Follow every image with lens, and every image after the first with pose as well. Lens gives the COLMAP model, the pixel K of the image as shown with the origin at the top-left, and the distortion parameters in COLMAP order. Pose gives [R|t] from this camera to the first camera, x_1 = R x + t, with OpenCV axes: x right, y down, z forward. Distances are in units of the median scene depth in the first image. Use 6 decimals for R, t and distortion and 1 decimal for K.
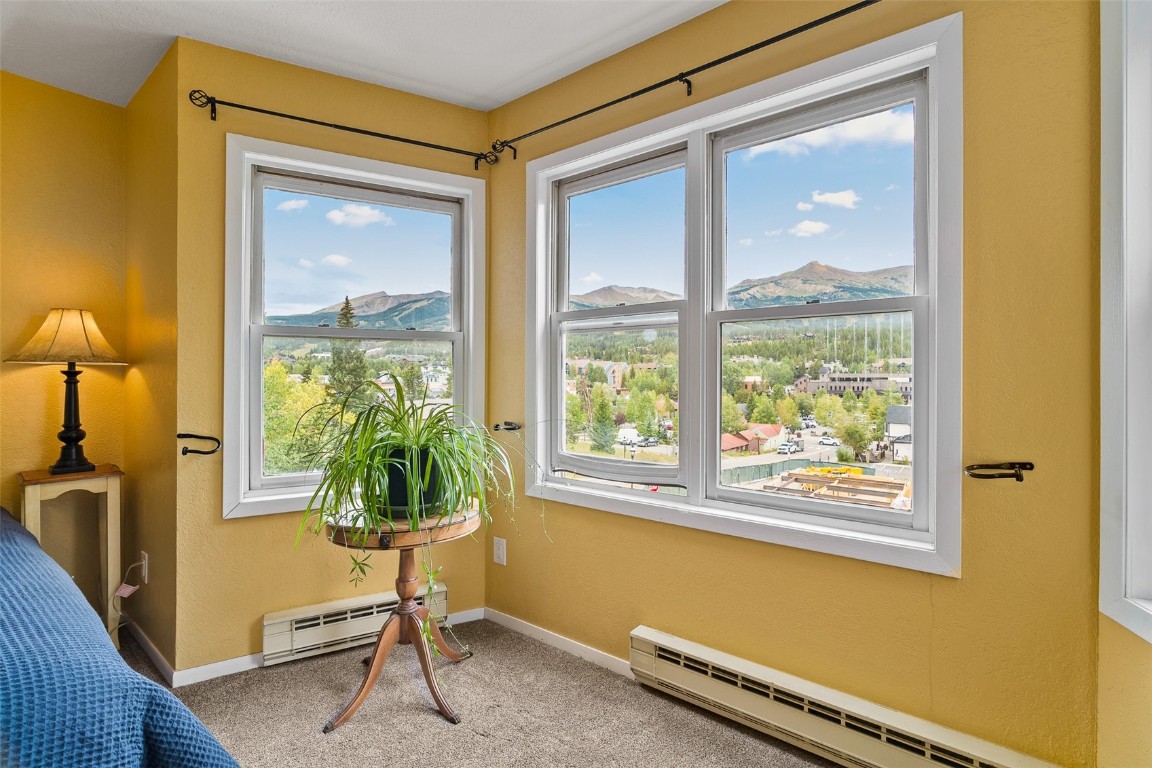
lens RADIAL K [[511.5, 0, 572.2], [0, 511.5, 376.6], [0, 0, 1]] dist [-0.006765, -0.000020]
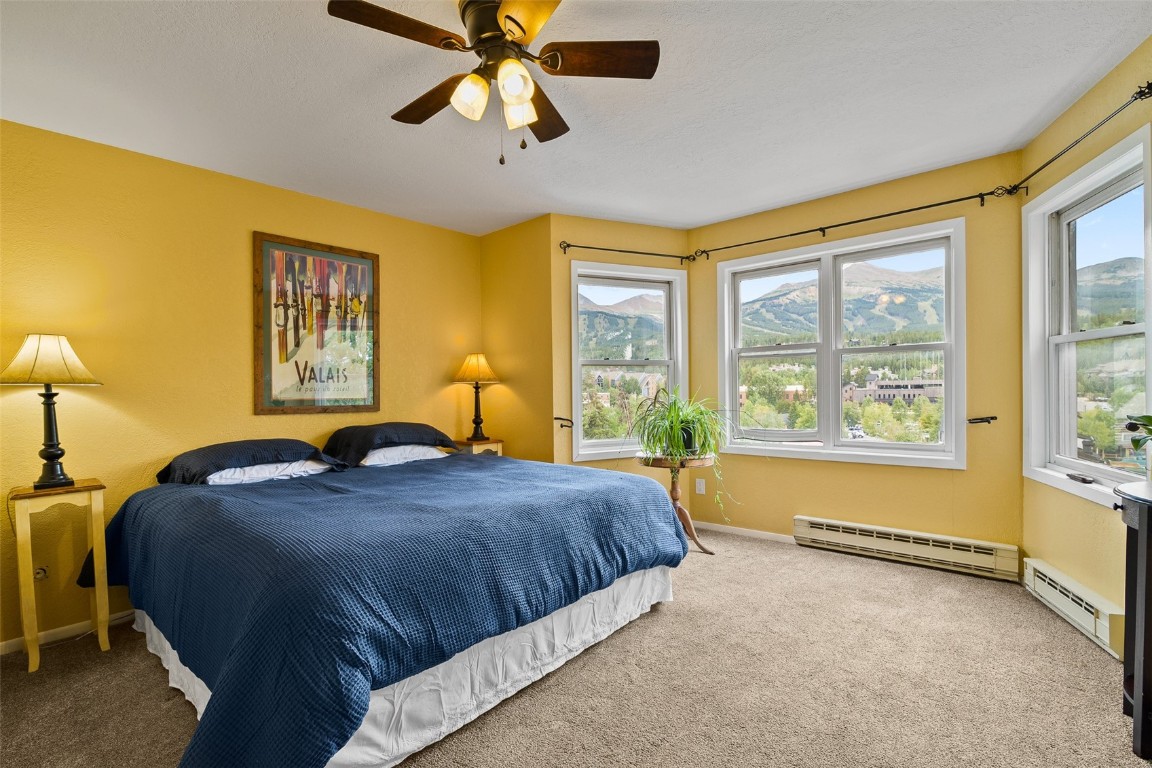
lens RADIAL K [[519.6, 0, 573.5], [0, 519.6, 398.5], [0, 0, 1]] dist [-0.000057, 0.000188]
pose [[0.997879, -0.016870, -0.062875, -0.561672], [0.017986, 0.999690, 0.017222, 0.007073], [0.062565, -0.018316, 0.997873, -0.959329]]
